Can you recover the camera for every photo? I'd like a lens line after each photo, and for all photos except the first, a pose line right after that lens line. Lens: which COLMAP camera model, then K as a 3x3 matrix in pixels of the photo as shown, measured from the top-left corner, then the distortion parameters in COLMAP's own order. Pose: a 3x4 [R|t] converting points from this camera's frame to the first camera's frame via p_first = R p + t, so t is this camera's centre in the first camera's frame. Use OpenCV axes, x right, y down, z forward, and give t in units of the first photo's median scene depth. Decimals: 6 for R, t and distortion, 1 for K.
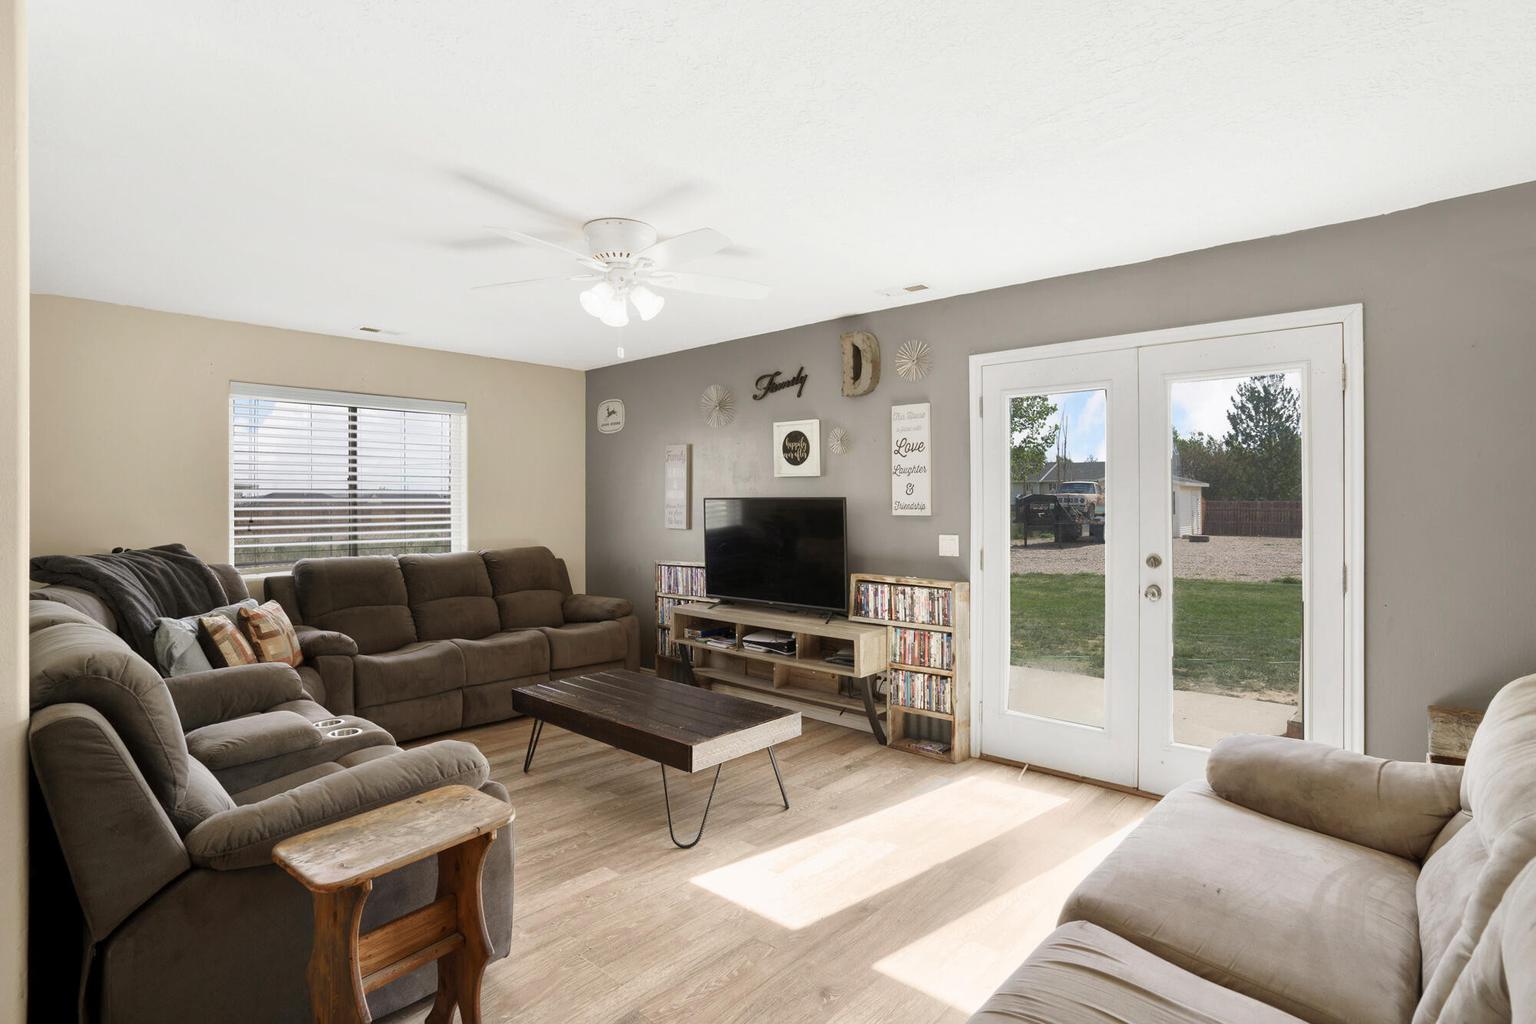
lens RADIAL K [[770.0, 0, 768.0], [0, 770.0, 512.0], [0, 0, 1]] dist [-0.064669, 0.034614]
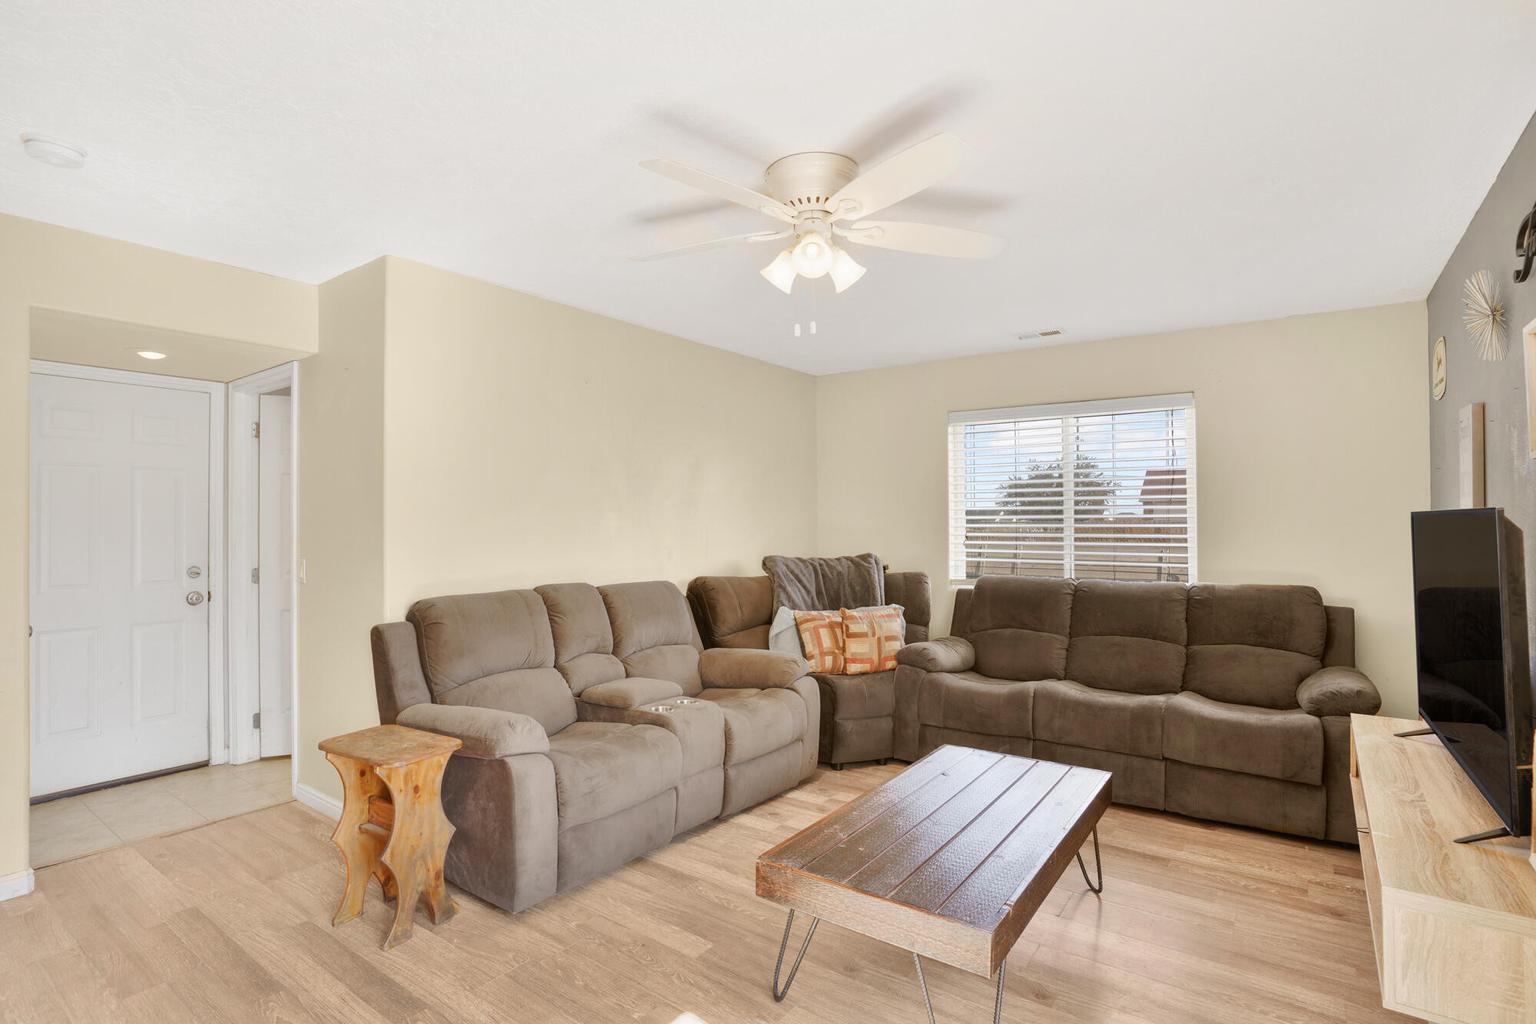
lens RADIAL K [[770.0, 0, 768.0], [0, 770.0, 512.0], [0, 0, 1]] dist [-0.064669, 0.034614]
pose [[0.090213, -0.016279, -0.995789, 0.398102], [-0.011321, 0.999785, -0.017370, -0.001592], [0.995858, 0.012841, 0.090009, 0.614980]]
